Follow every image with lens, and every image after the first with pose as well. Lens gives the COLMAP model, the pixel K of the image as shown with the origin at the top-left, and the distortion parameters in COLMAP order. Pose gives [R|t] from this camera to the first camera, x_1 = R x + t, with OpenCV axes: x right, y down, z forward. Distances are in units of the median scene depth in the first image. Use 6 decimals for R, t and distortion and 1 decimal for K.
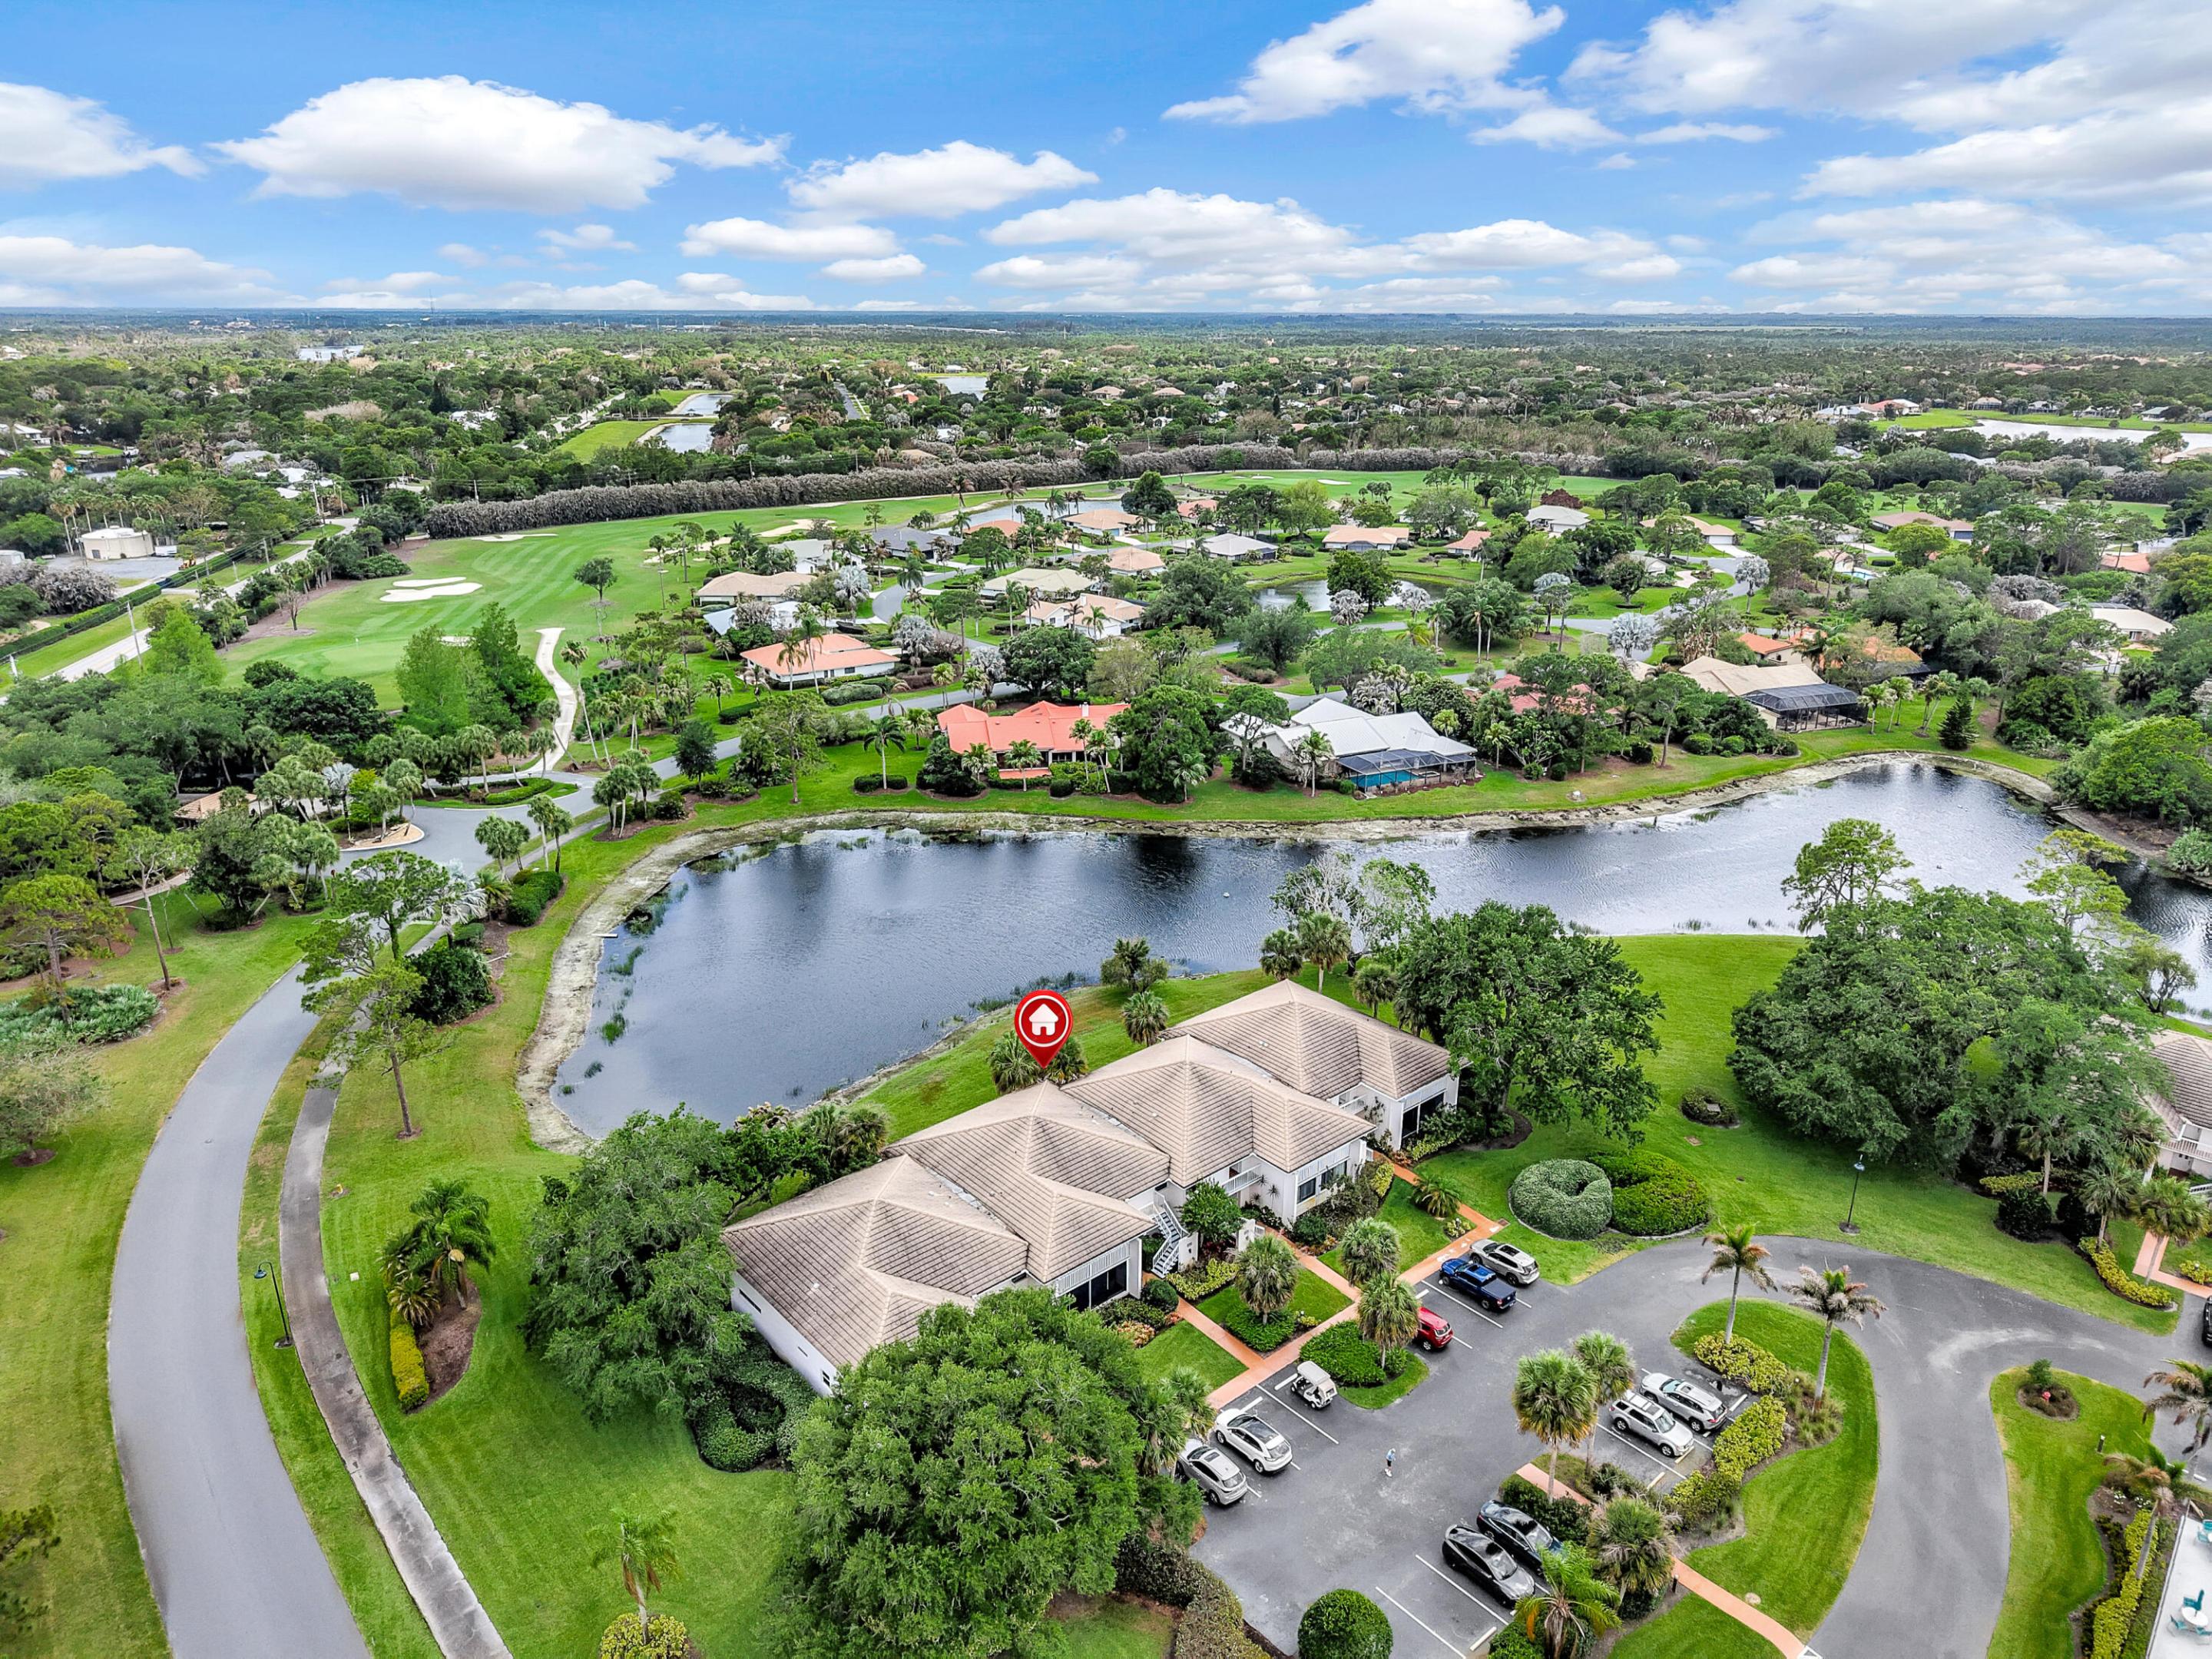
lens RADIAL K [[1470.2, 0, 1109.7], [0, 1470.2, 789.7], [0, 0, 1]] dist [0.010381, -0.000766]
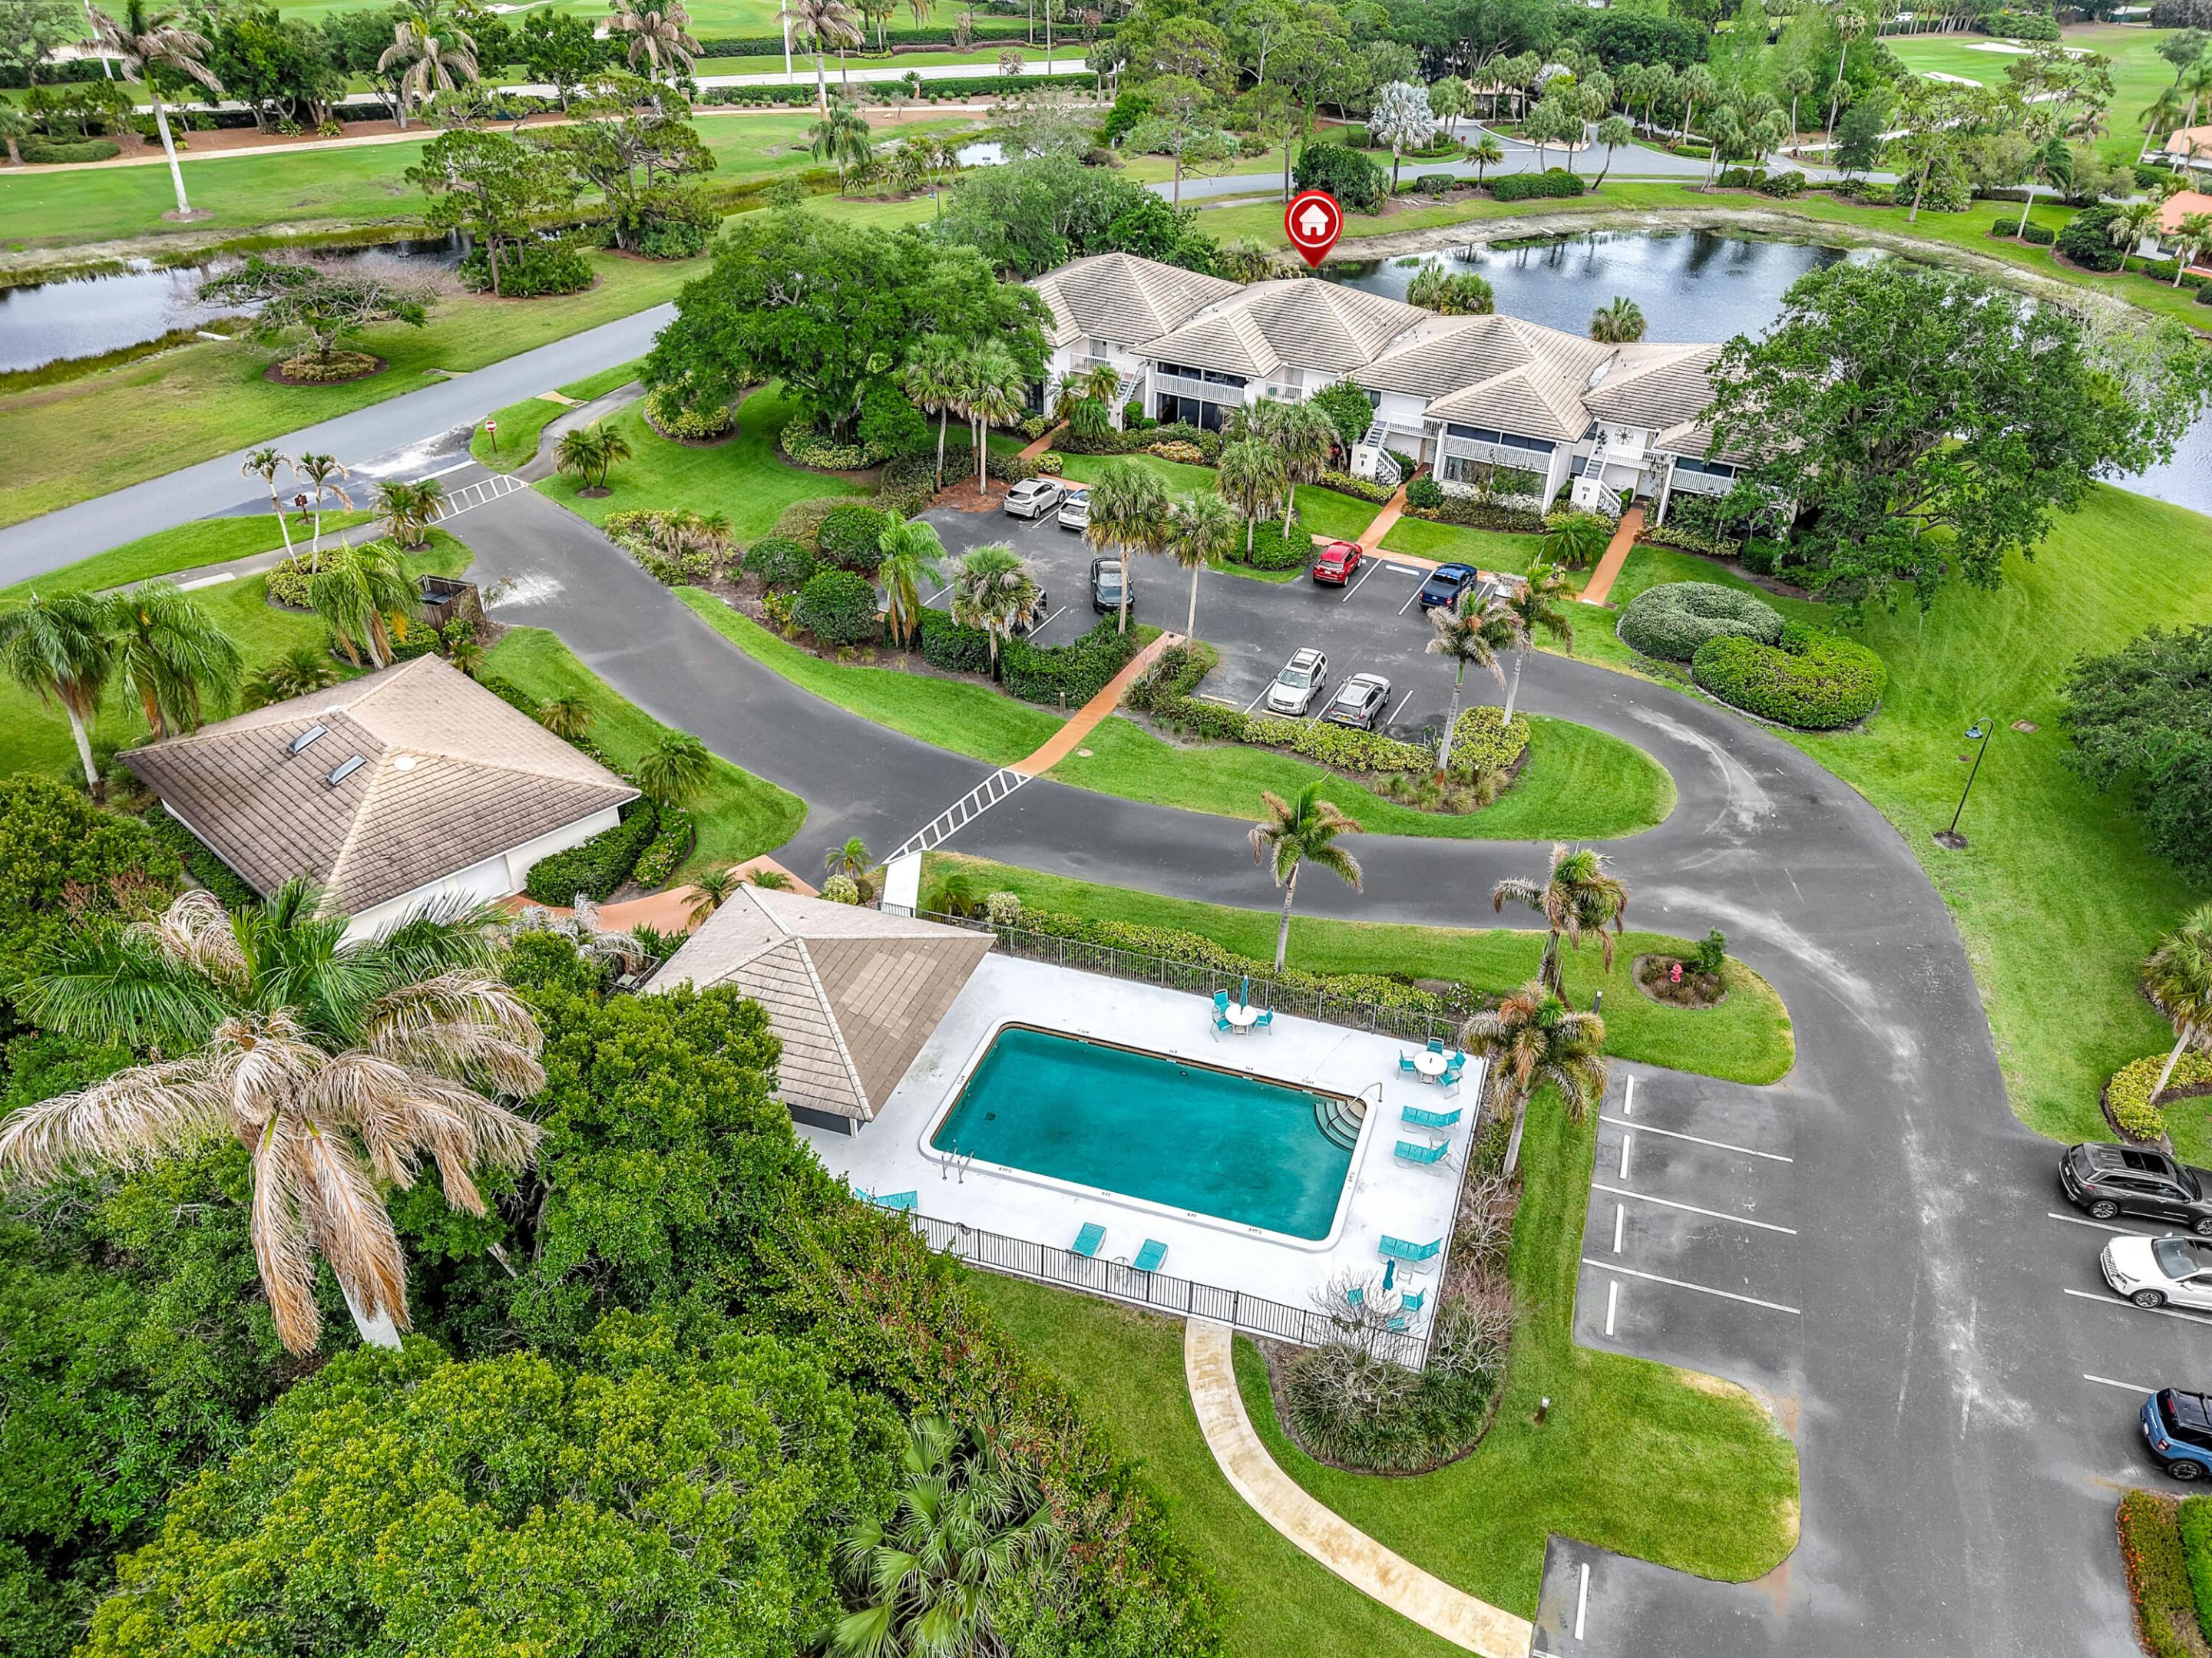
lens RADIAL K [[1582.6, 0, 1261.1], [0, 1582.6, 797.3], [0, 0, 1]] dist [0.013336, -0.005817]
pose [[0.442519, 0.495317, -0.747555, 0.466938], [-0.326888, 0.865358, 0.379868, 0.069745], [0.835058, 0.076268, 0.544850, 0.226707]]
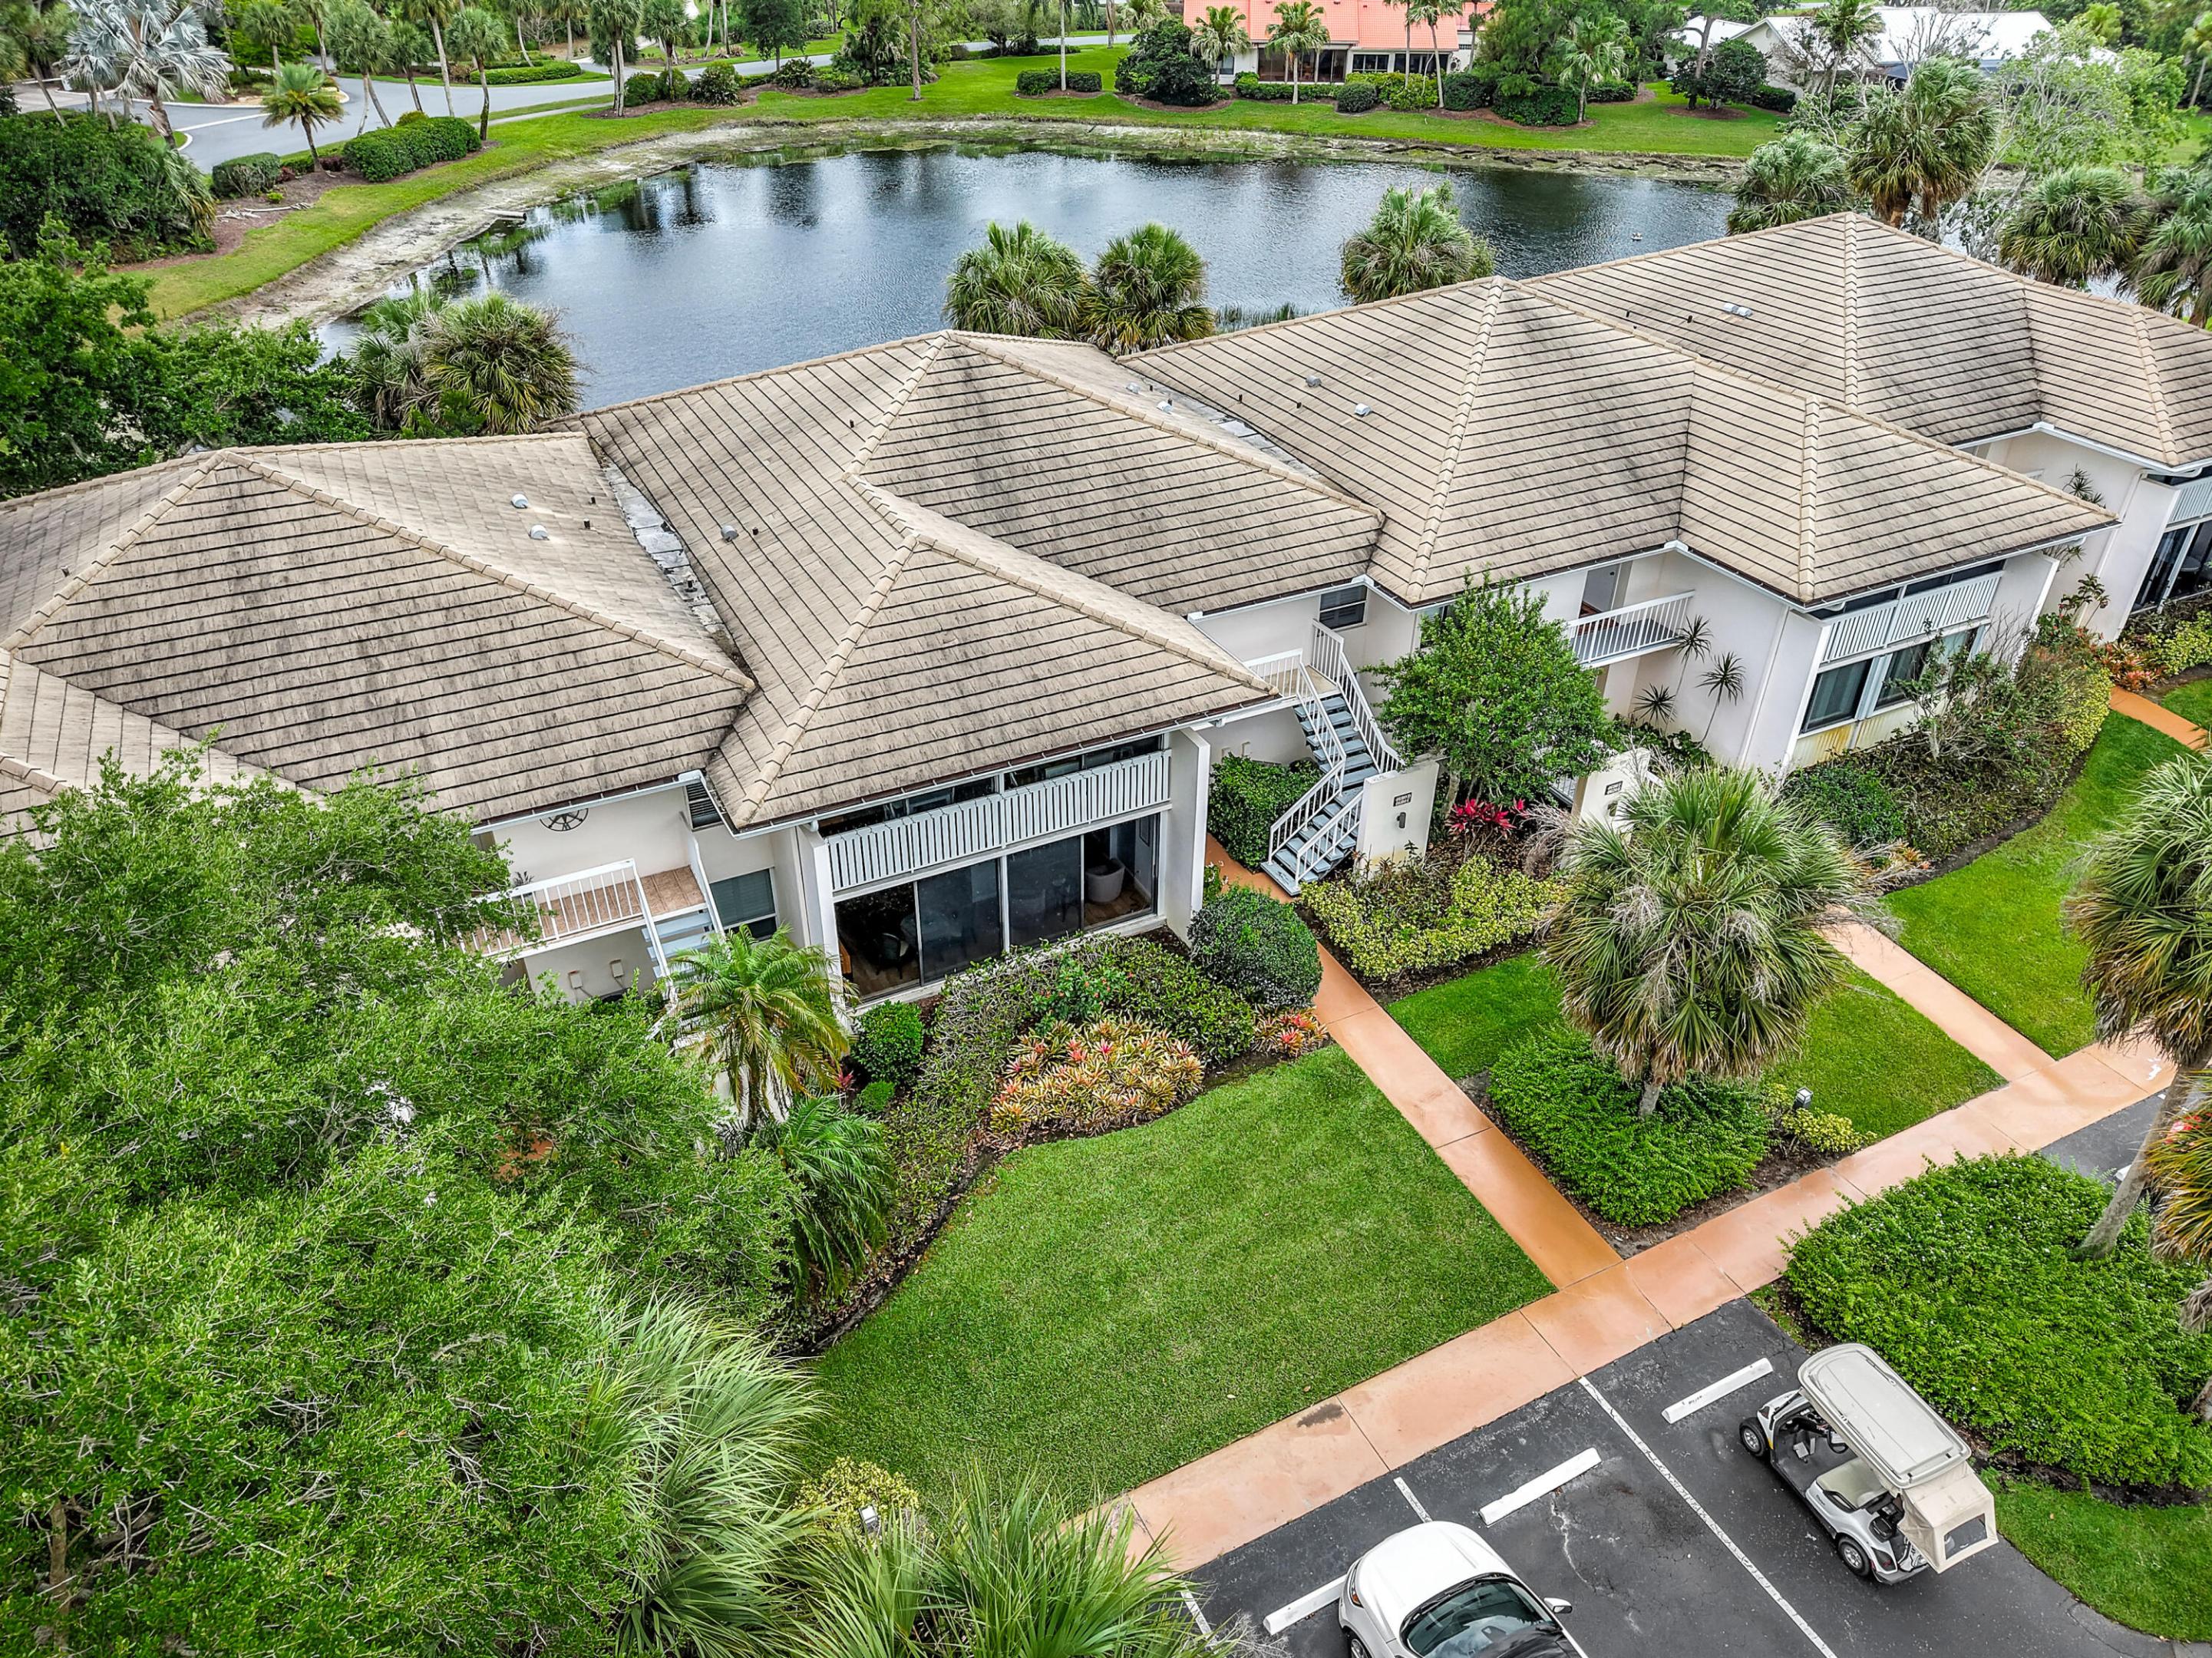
lens RADIAL K [[1484.9, 0, 1104.4], [0, 1484.9, 829.4], [0, 0, 1]] dist [0.035289, -0.040549]
pose [[0.969315, 0.132917, -0.206789, 0.030230], [-0.072933, 0.958835, 0.274438, 0.123316], [0.234754, -0.250935, 0.939107, 0.366573]]
